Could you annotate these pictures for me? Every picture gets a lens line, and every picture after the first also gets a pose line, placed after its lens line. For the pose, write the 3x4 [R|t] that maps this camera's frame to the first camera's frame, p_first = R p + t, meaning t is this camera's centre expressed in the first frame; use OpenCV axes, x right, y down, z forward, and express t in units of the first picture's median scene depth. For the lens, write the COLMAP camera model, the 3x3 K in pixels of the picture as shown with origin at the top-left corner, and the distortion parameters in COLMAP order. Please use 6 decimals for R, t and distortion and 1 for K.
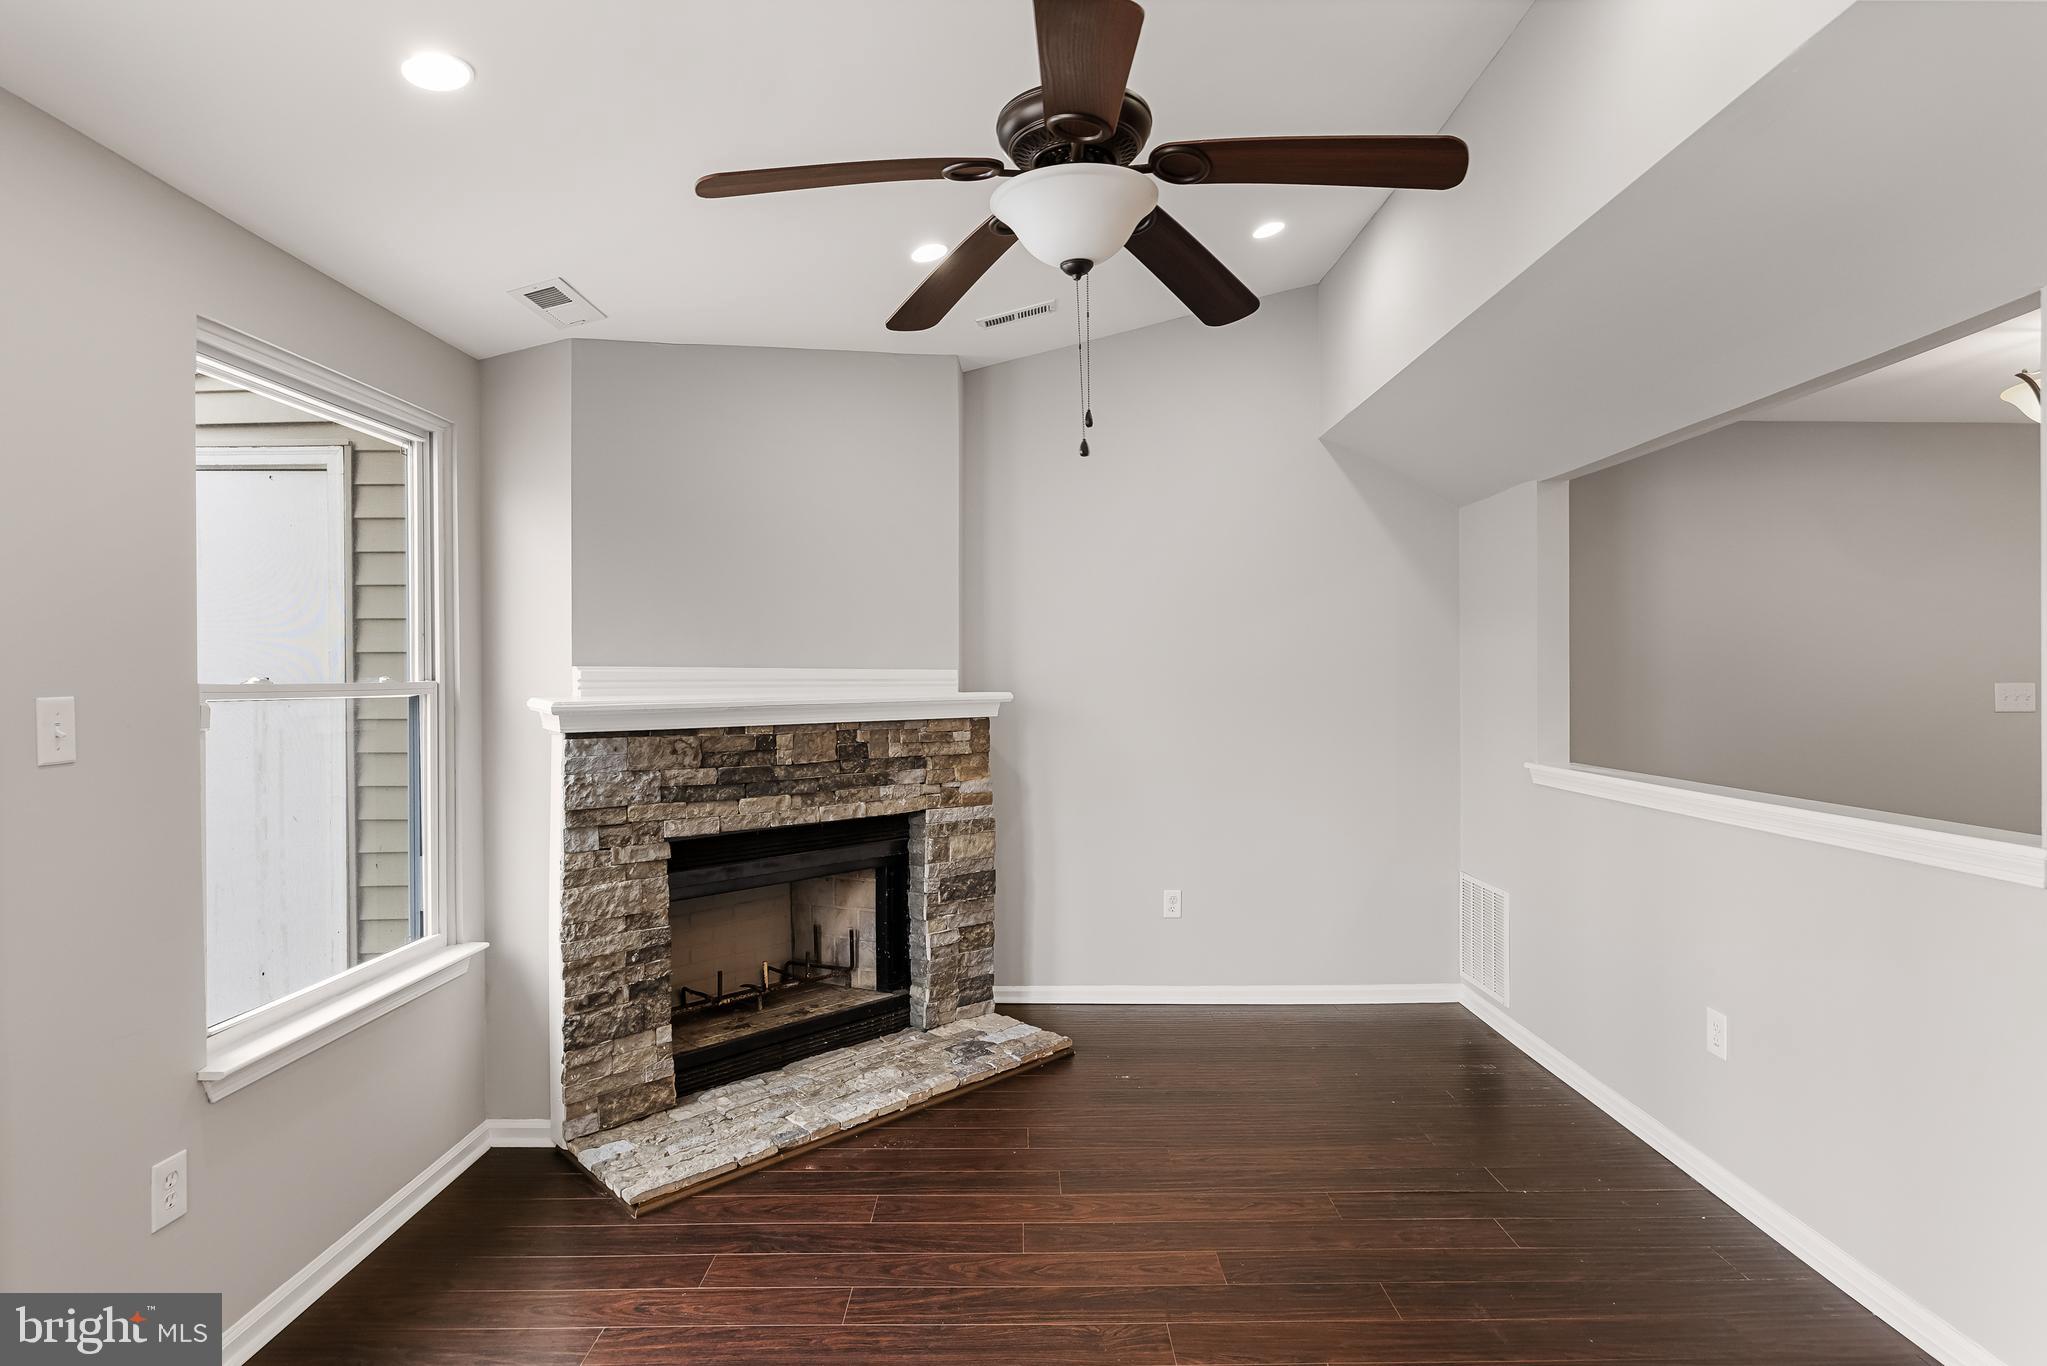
lens RADIAL K [[1054.1, 0, 1025.9], [0, 1054.1, 687.8], [0, 0, 1]] dist [-0.003181, 0.000943]
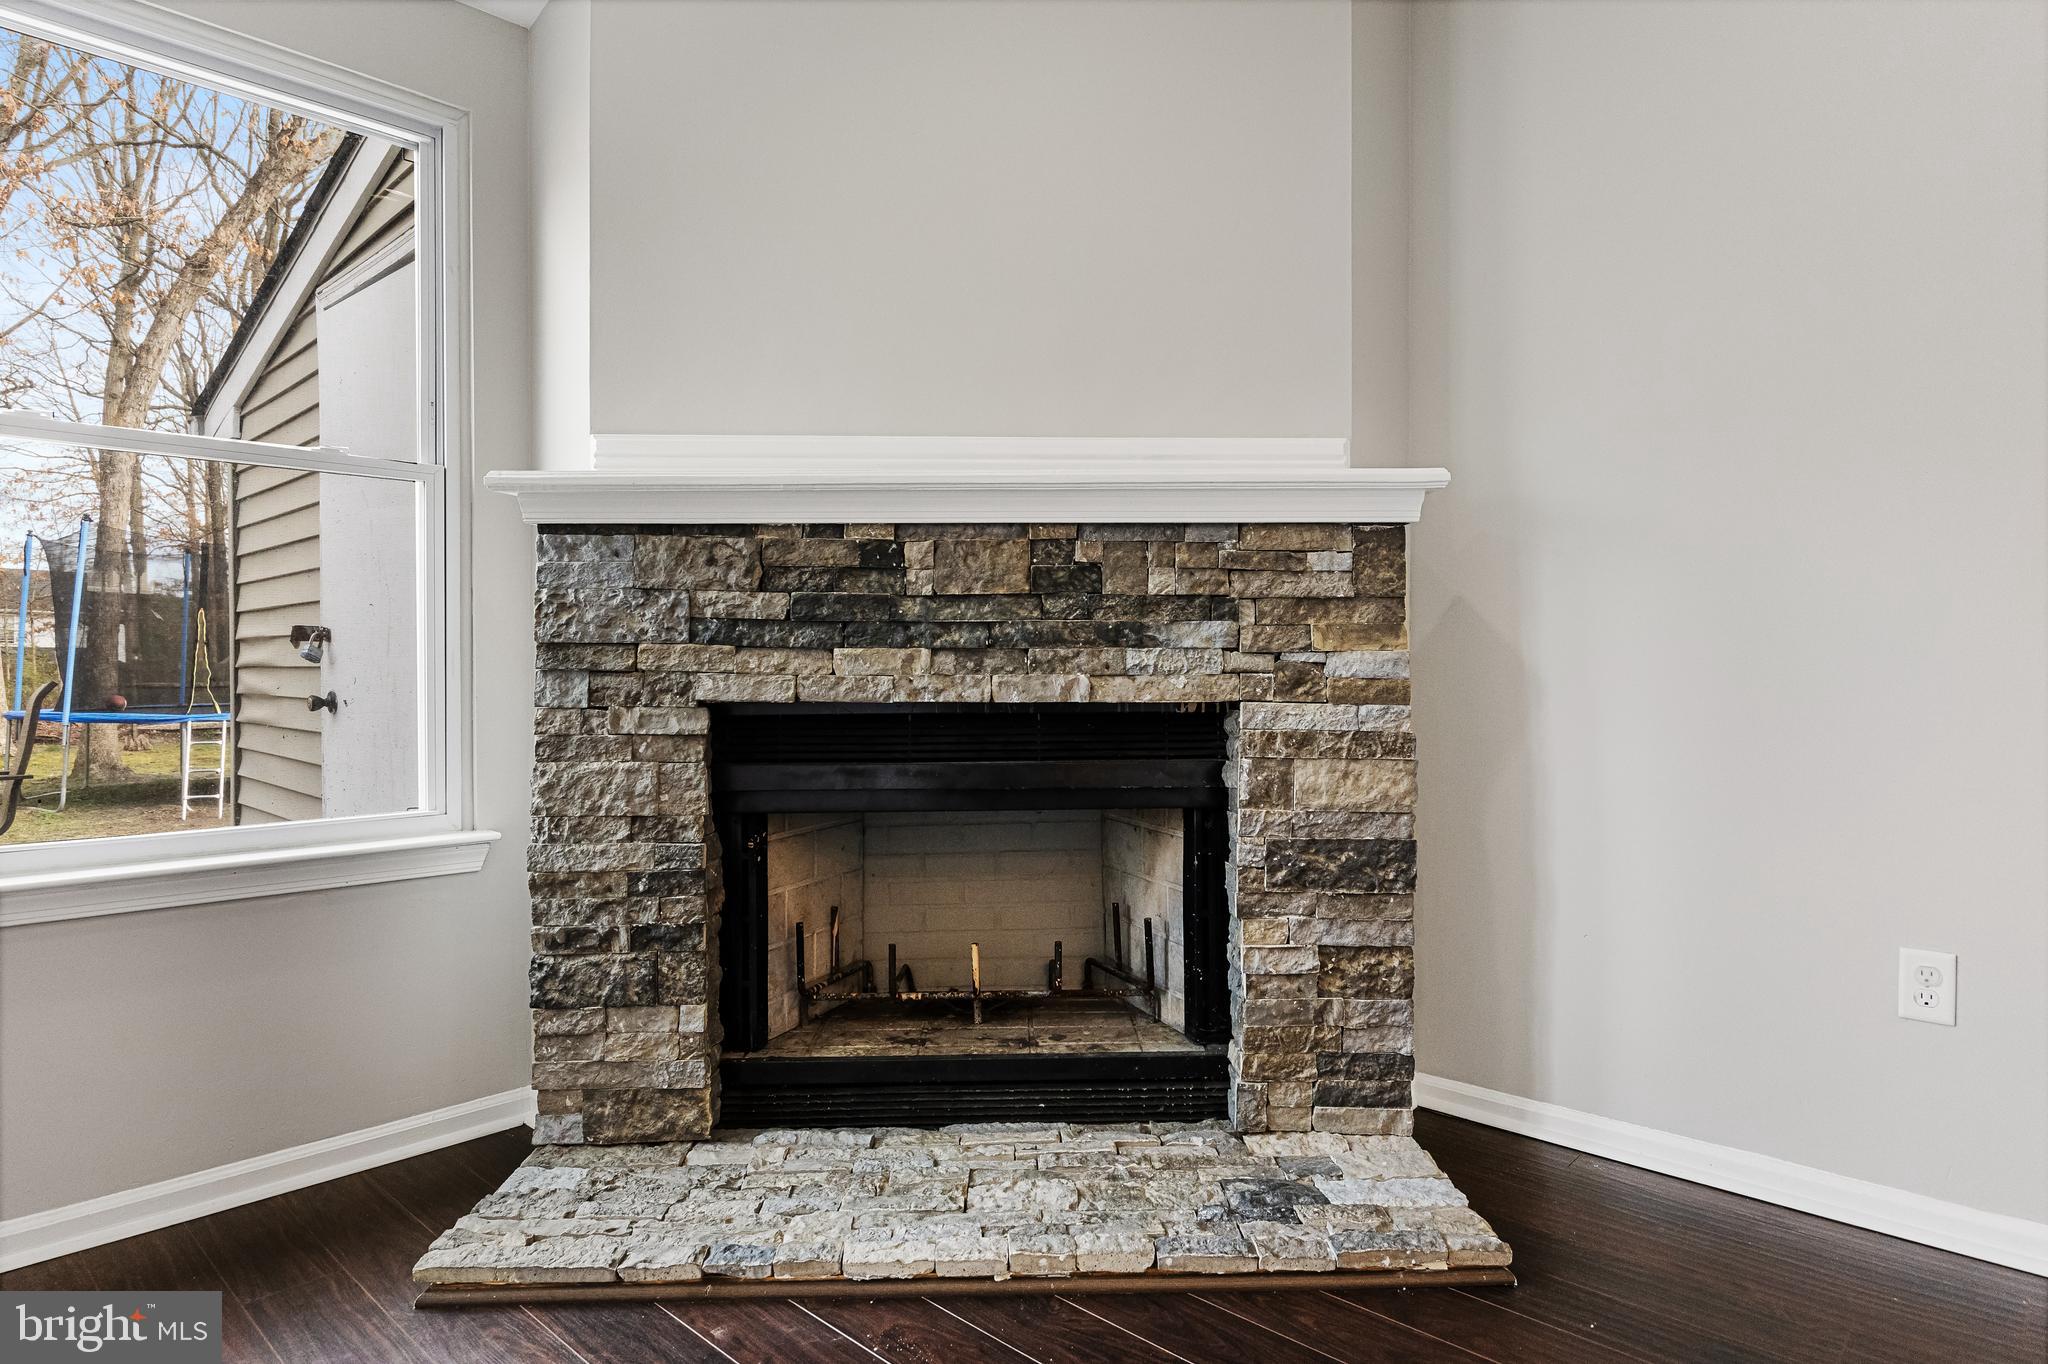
lens RADIAL K [[1150.2, 0, 1018.7], [0, 1150.2, 675.0], [0, 0, 1]] dist [-0.001123, 0.000104]
pose [[0.728270, 0.002591, -0.685286, 0.242743], [-0.004820, 0.999987, -0.001342, 0.120259], [0.685274, 0.004280, 0.728273, 0.601676]]
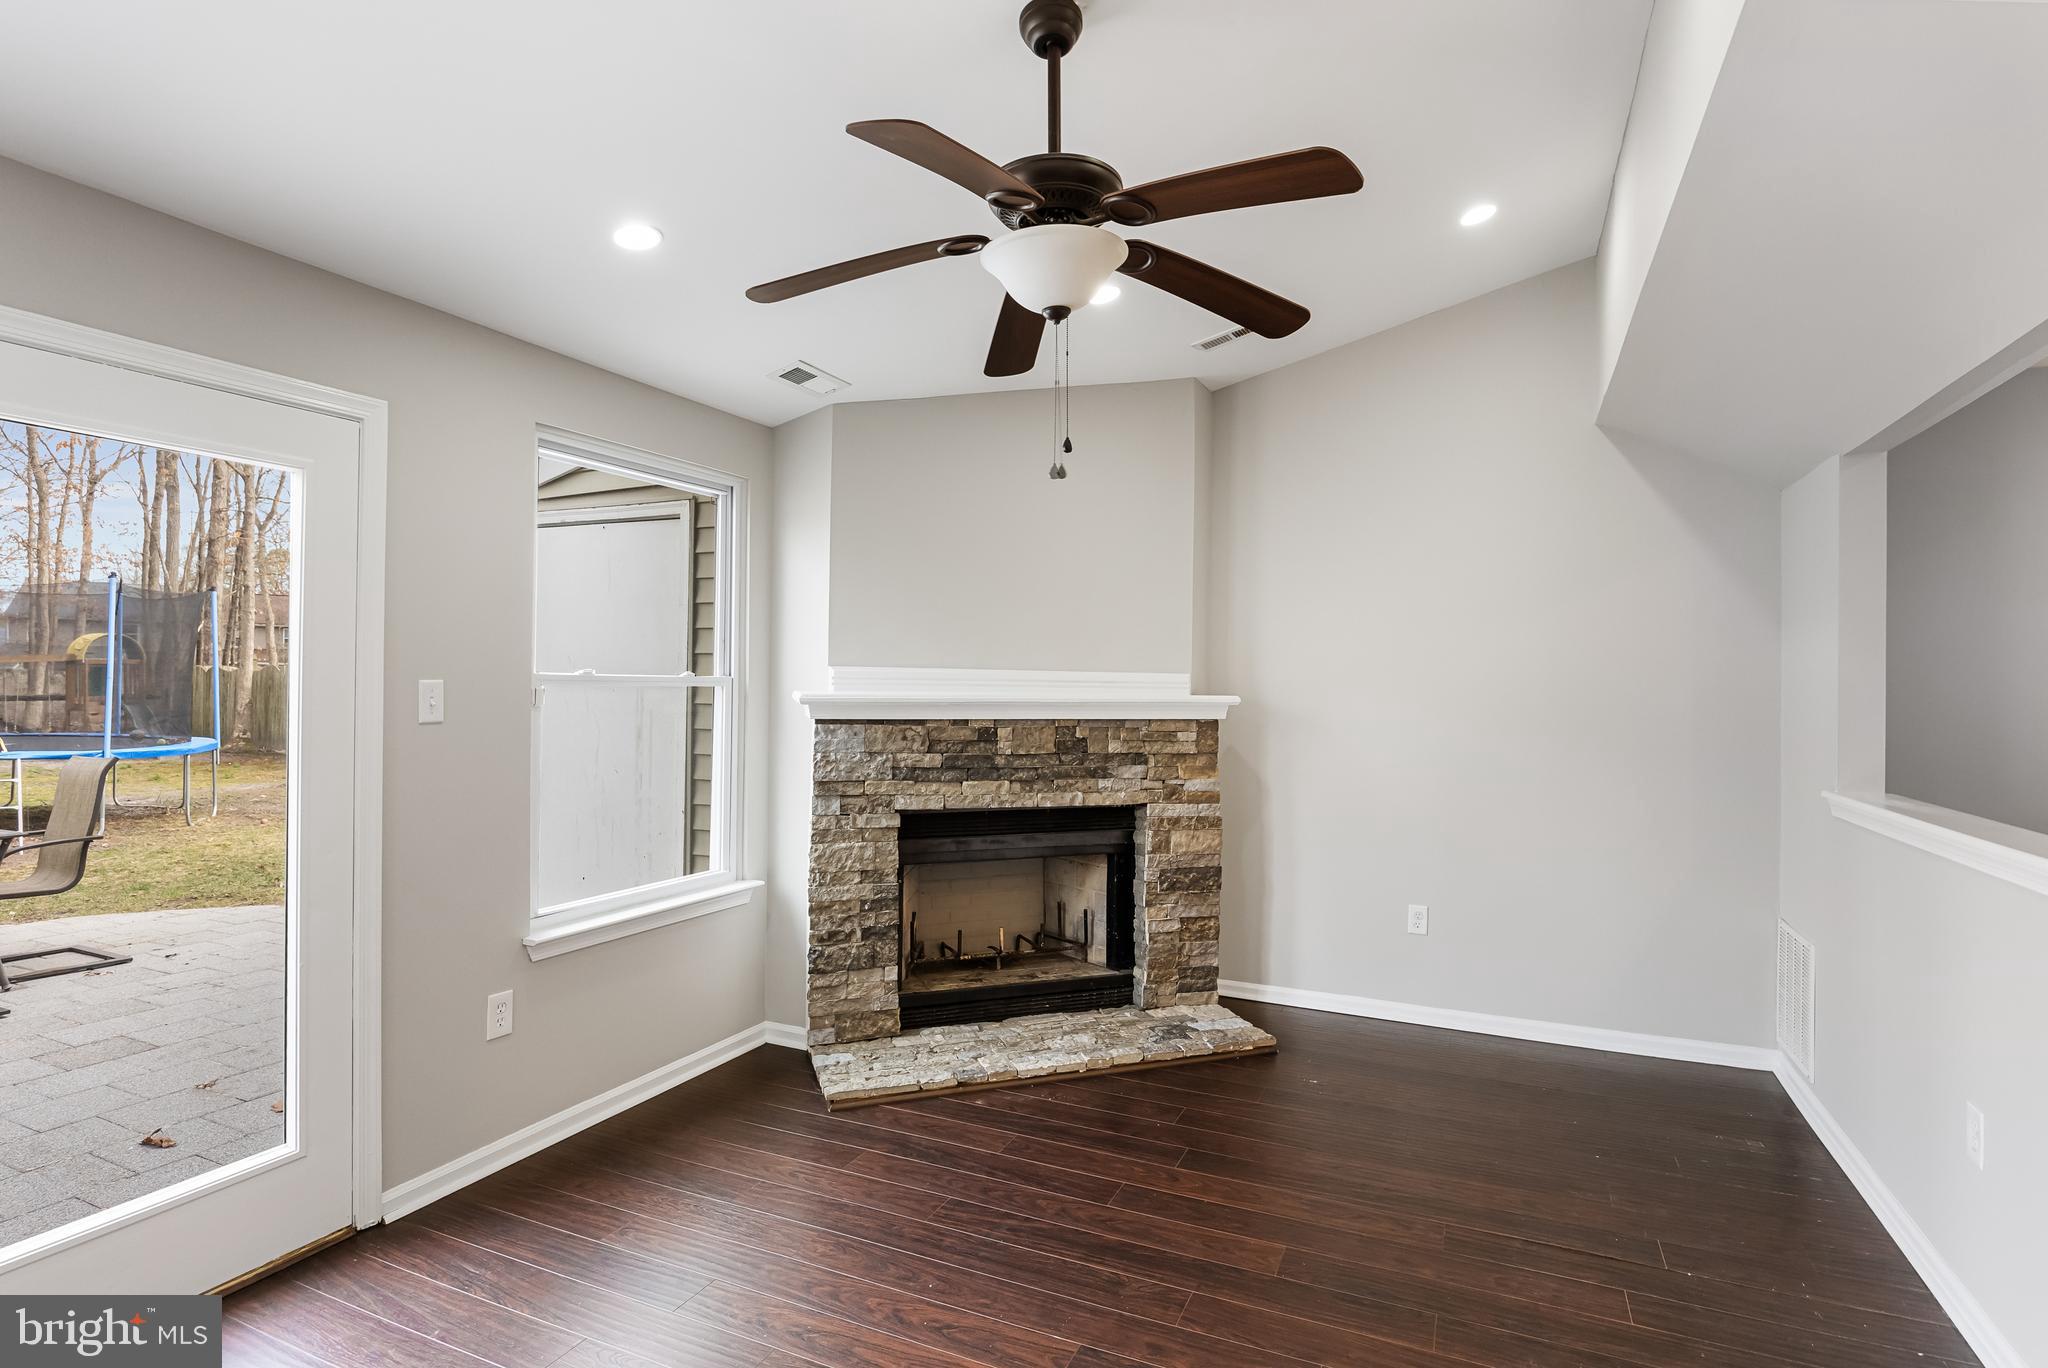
lens RADIAL K [[1031.2, 0, 1024.0], [0, 1031.2, 684.0], [0, 0, 1]] dist [-0.011078, 0.000437]
pose [[0.908993, 0.015053, -0.416540, 0.261917], [-0.019576, 0.999787, -0.006590, 0.004021], [0.416352, 0.014145, 0.909093, -0.008327]]
